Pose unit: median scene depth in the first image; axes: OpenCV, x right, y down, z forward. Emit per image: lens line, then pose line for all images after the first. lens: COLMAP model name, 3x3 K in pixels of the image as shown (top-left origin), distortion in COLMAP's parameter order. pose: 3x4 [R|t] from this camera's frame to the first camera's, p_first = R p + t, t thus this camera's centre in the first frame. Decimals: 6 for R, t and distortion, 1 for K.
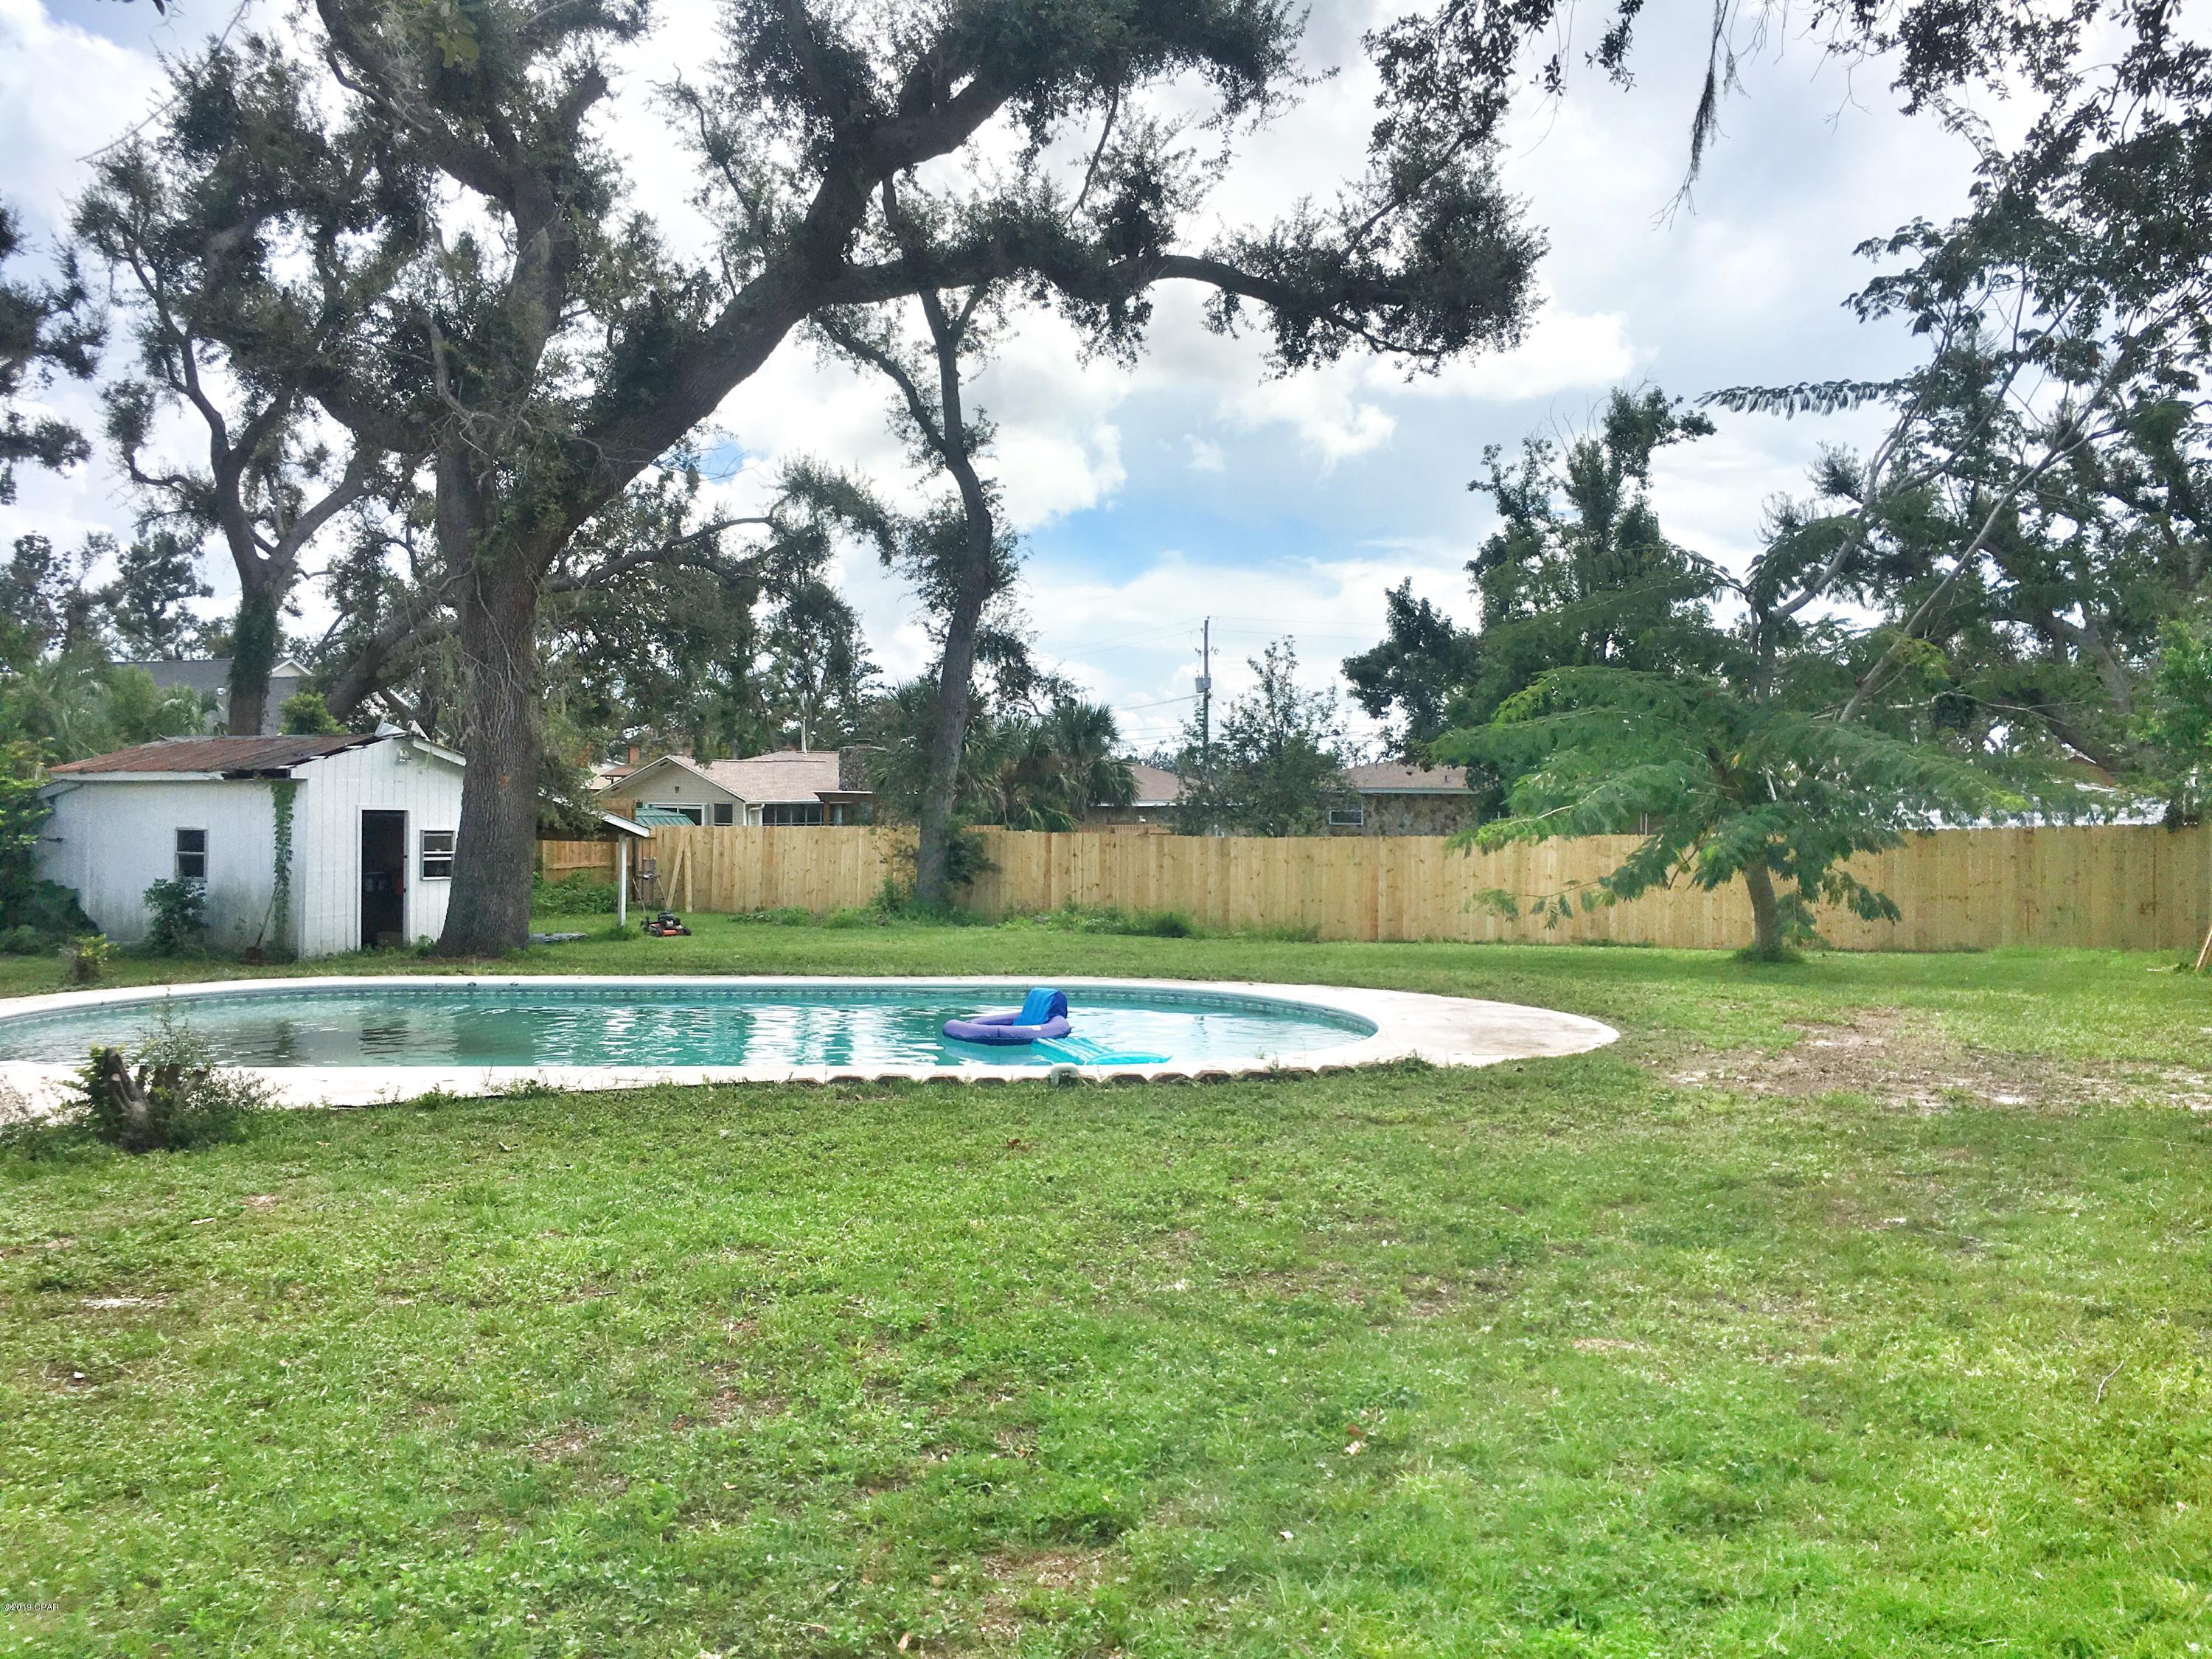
lens RADIAL K [[1884.2, 0, 1098.9], [0, 1884.2, 804.1], [0, 0, 1]] dist [0.036222, -0.012255]
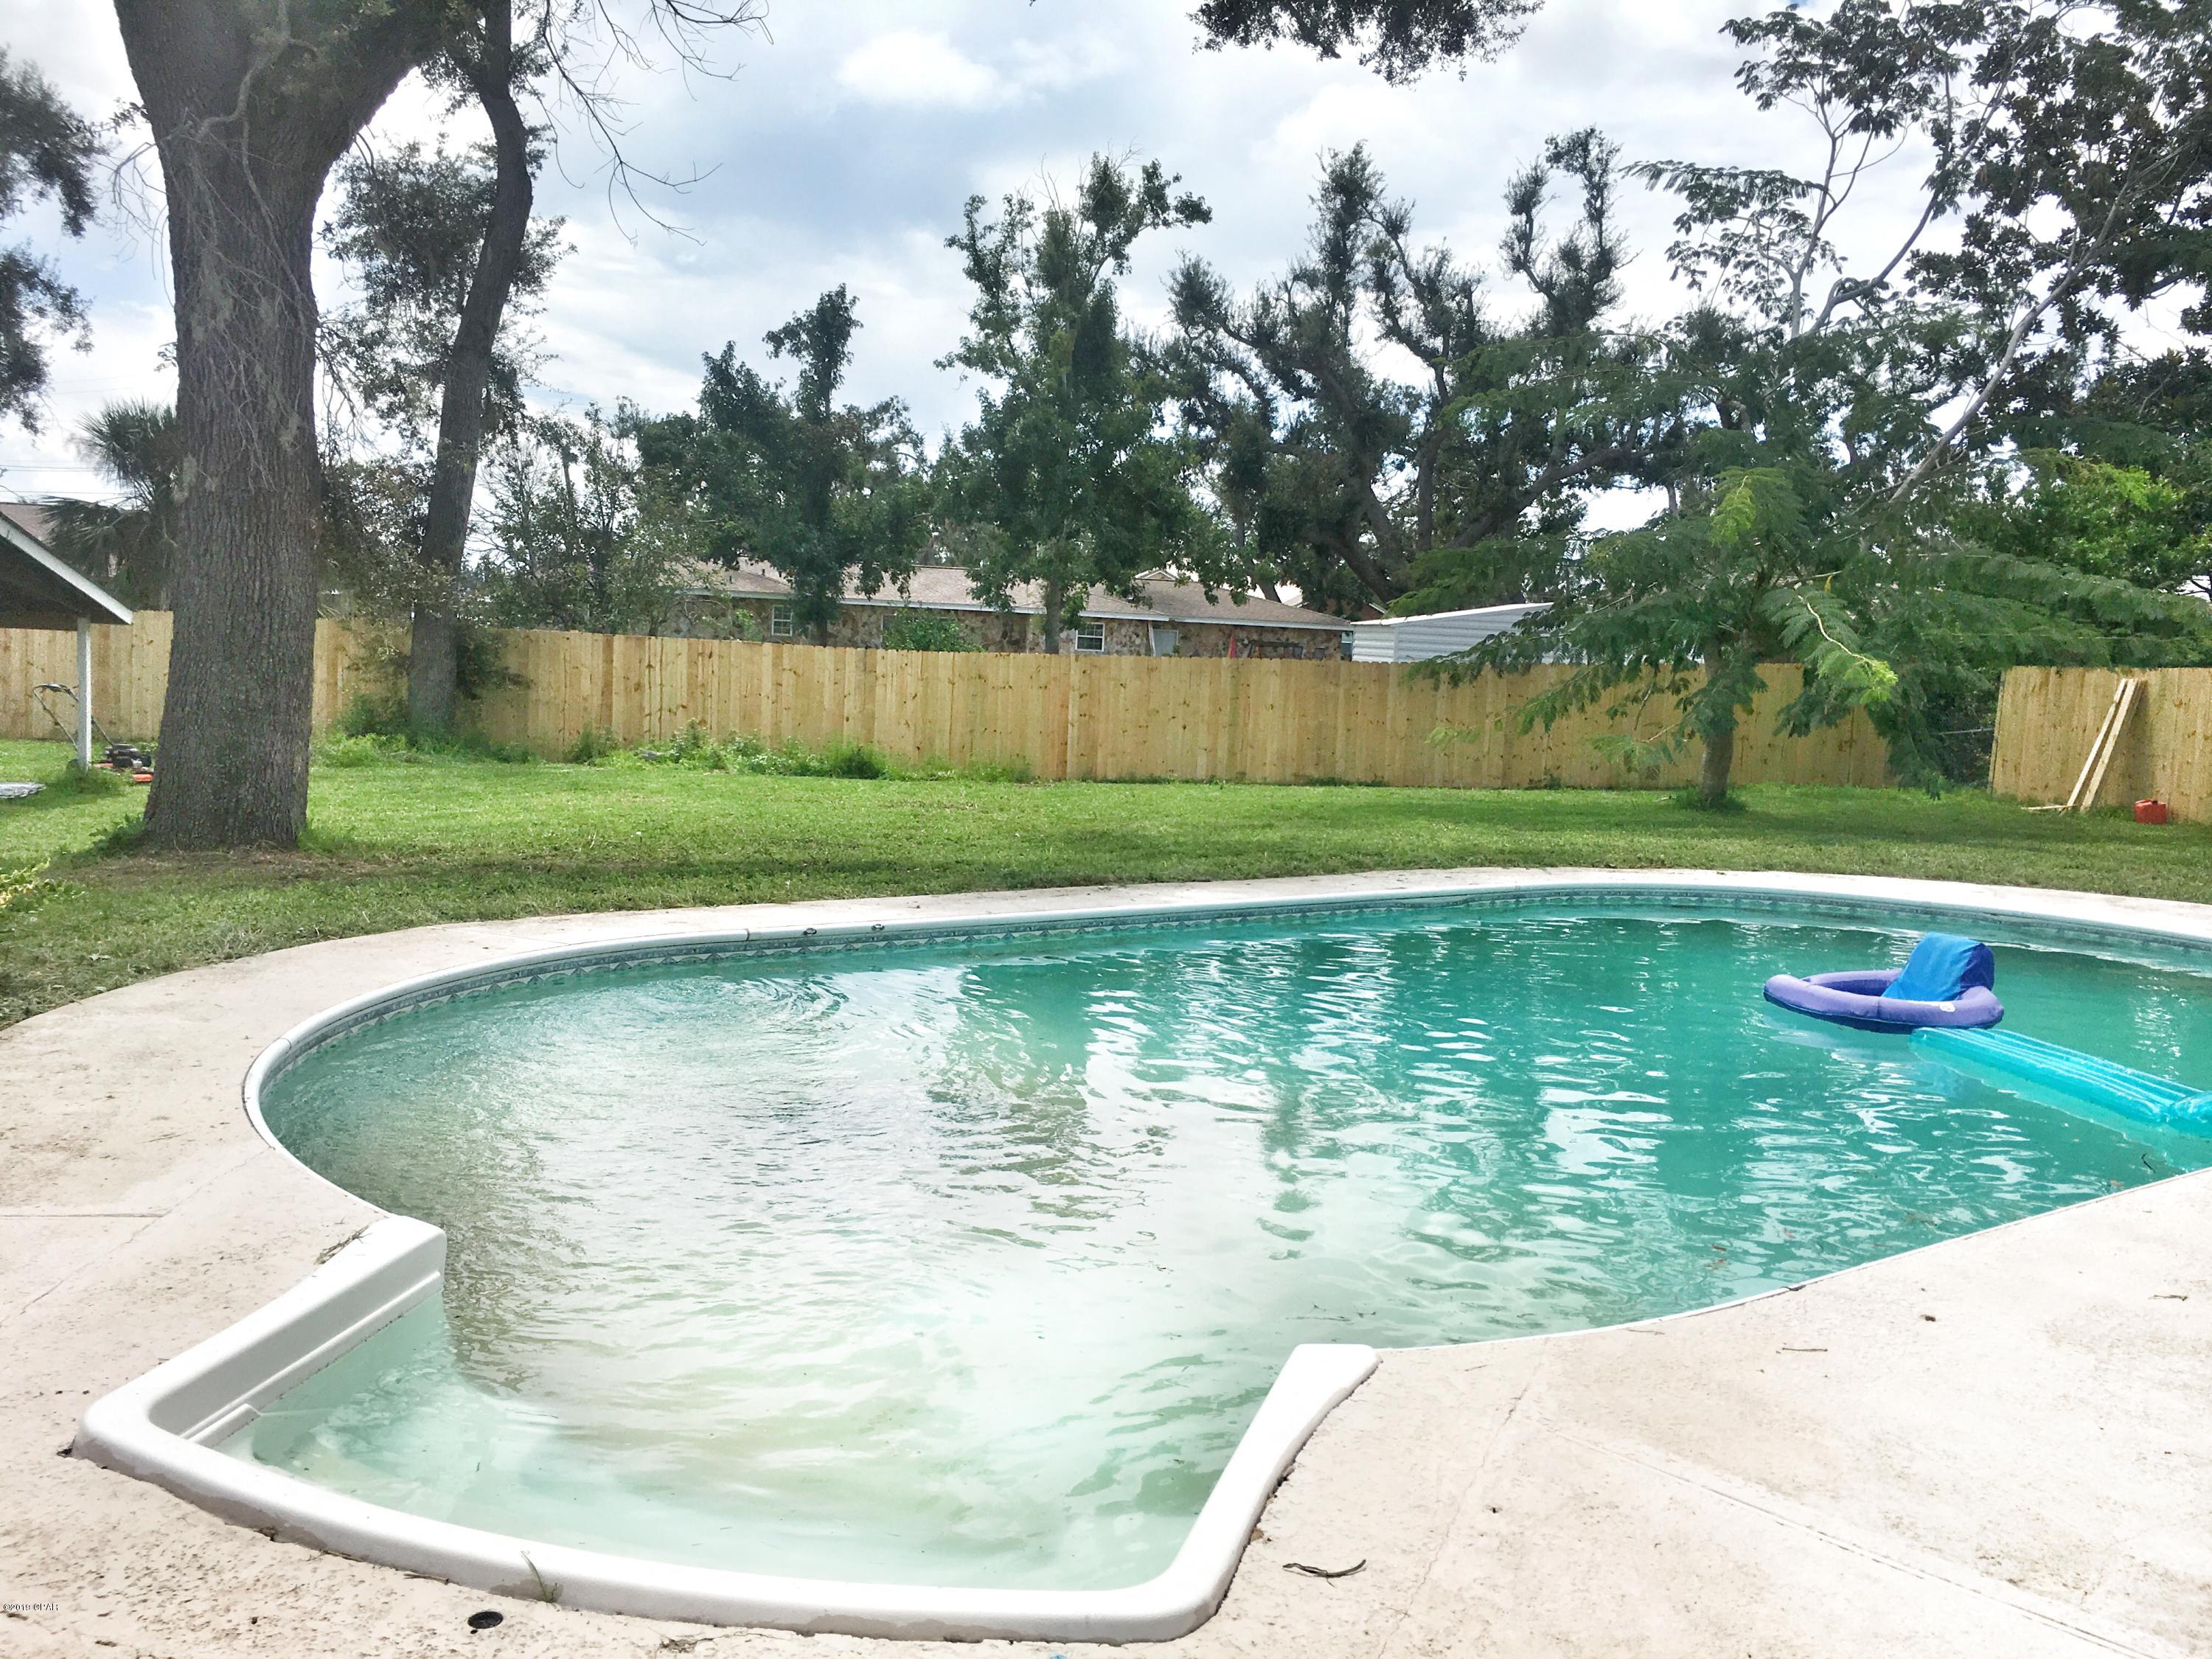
lens RADIAL K [[1884.2, 0, 1098.9], [0, 1884.2, 804.1], [0, 0, 1]] dist [0.036222, -0.012255]
pose [[0.845348, -0.015545, 0.533989, -0.217450], [-0.040776, 0.994783, 0.093510, 0.003305], [-0.532657, -0.100823, 0.840304, 0.221104]]
